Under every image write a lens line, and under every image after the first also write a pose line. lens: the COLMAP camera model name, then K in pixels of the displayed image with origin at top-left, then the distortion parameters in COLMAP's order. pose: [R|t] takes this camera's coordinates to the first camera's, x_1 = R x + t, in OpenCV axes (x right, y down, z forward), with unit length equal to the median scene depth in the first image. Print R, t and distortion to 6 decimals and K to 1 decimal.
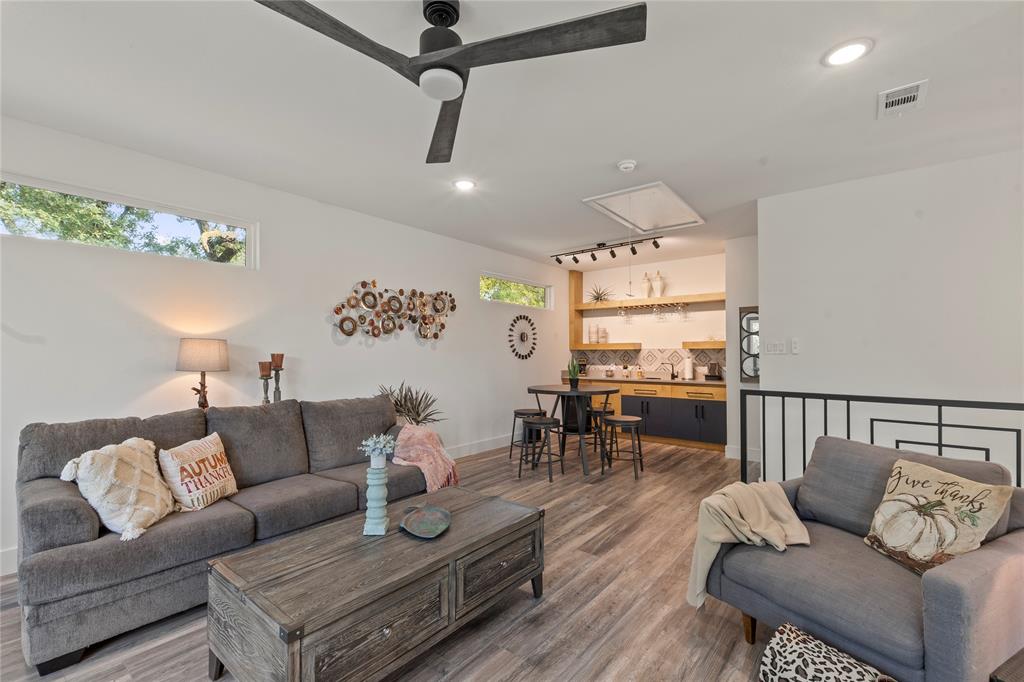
lens RADIAL K [[444.8, 0, 513.1], [0, 444.8, 345.5], [0, 0, 1]] dist [0.000985, -0.000039]
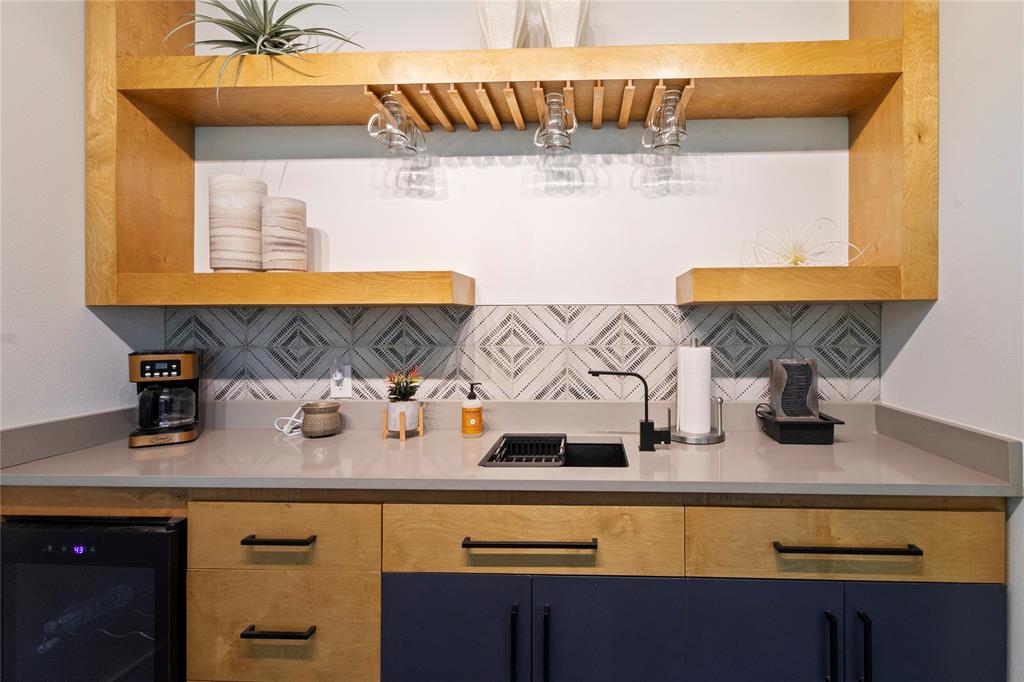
lens RADIAL K [[444.8, 0, 550.7], [0, 444.8, 314.3], [0, 0, 1]] dist [0.000985, -0.000039]
pose [[0.801463, 0.000709, 0.598045, 0.178664], [-0.008903, 0.999903, 0.010746, 0.009519], [-0.597979, -0.013937, 0.801391, 0.774492]]
